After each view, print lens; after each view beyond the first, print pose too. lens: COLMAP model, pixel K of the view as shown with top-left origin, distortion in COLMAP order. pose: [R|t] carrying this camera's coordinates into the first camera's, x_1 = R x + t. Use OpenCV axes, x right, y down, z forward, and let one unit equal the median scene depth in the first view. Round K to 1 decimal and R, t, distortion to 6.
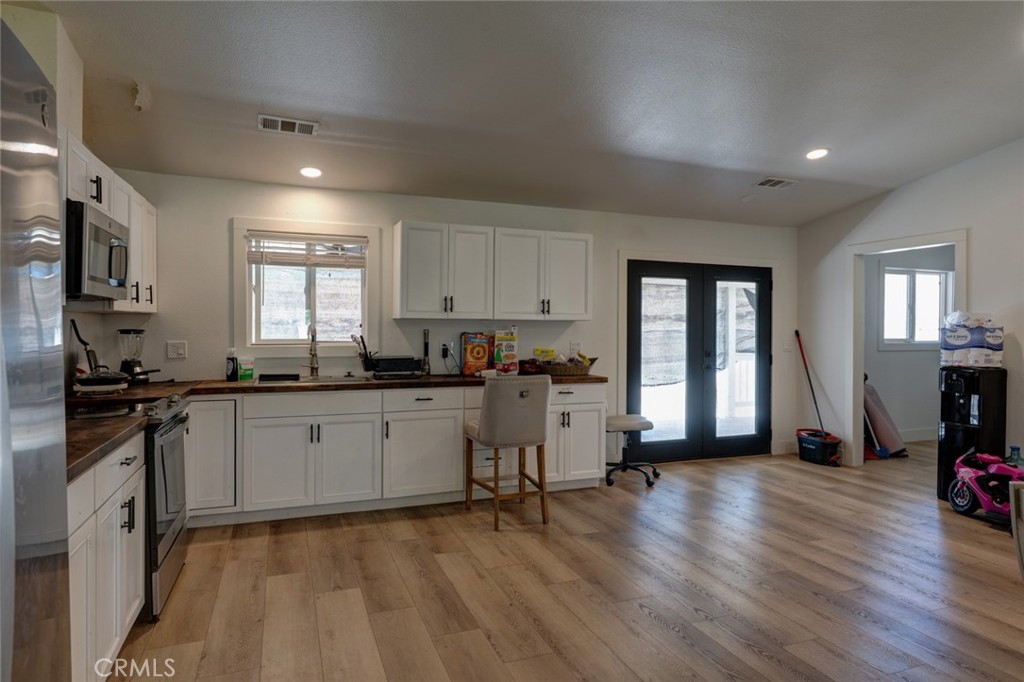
lens RADIAL K [[601.4, 0, 511.2], [0, 601.4, 331.5], [0, 0, 1]] dist [0.004124, 0.001004]
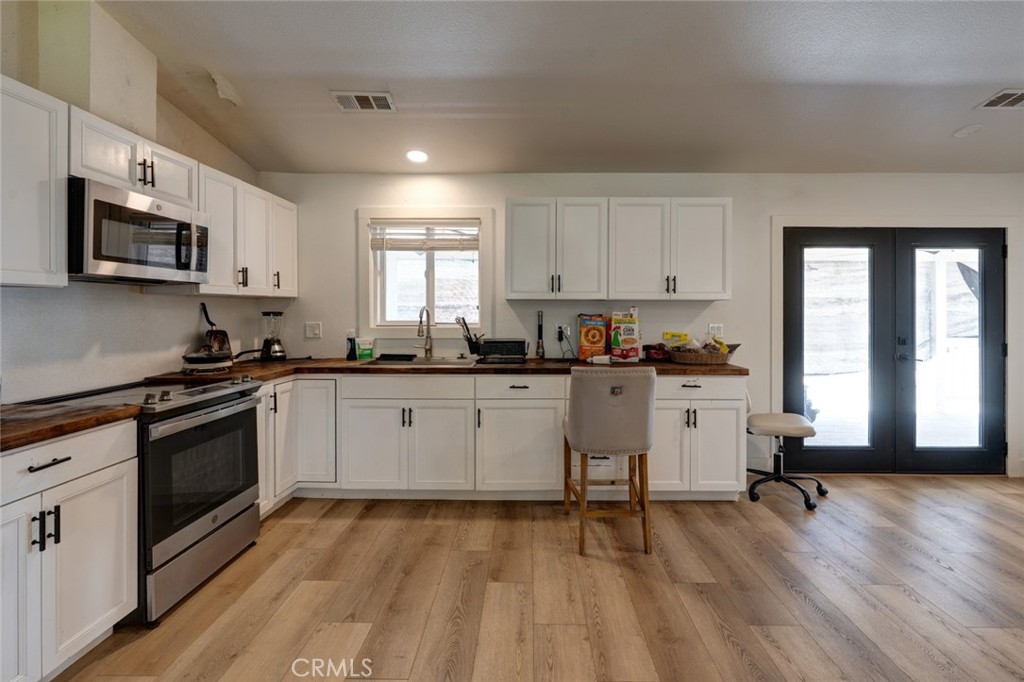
lens RADIAL K [[470.3, 0, 522.1], [0, 470.3, 312.2], [0, 0, 1]] dist [-0.004158, 0.001616]
pose [[0.929581, -0.003309, -0.368604, 0.114053], [0.001466, 0.999985, -0.005281, 0.002175], [0.368616, 0.004369, 0.929572, 0.307565]]
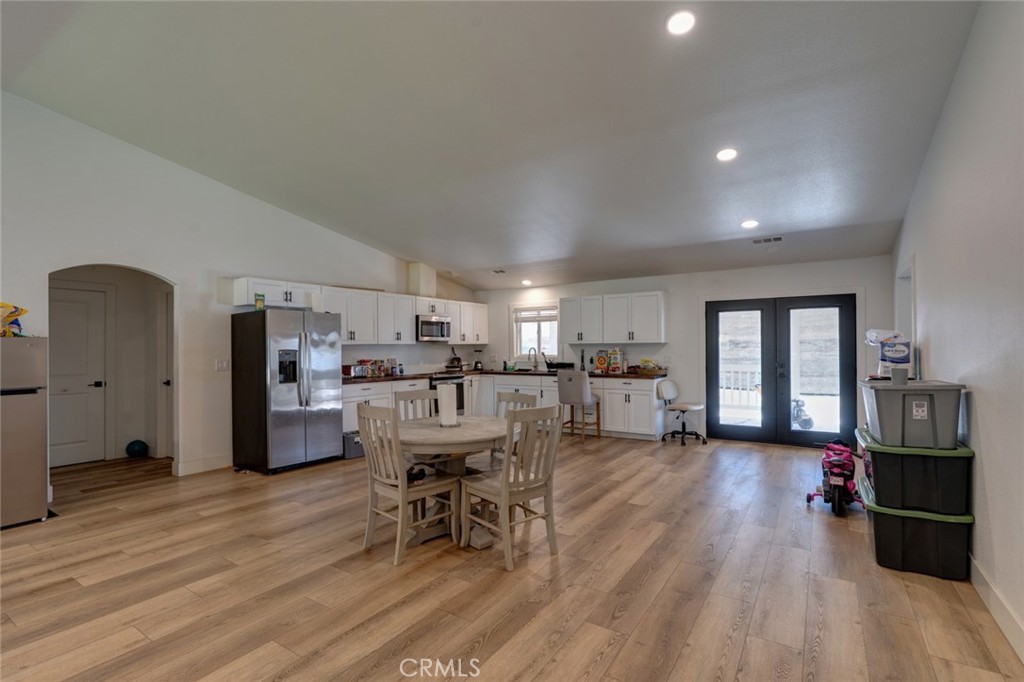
lens RADIAL K [[470.3, 0, 512.6], [0, 470.3, 350.1], [0, 0, 1]] dist [-0.004158, 0.001616]
pose [[0.583737, -0.007511, -0.811908, 1.044647], [0.005515, 0.999971, -0.005285, 0.007170], [0.811924, -0.001392, 0.583761, -0.106292]]
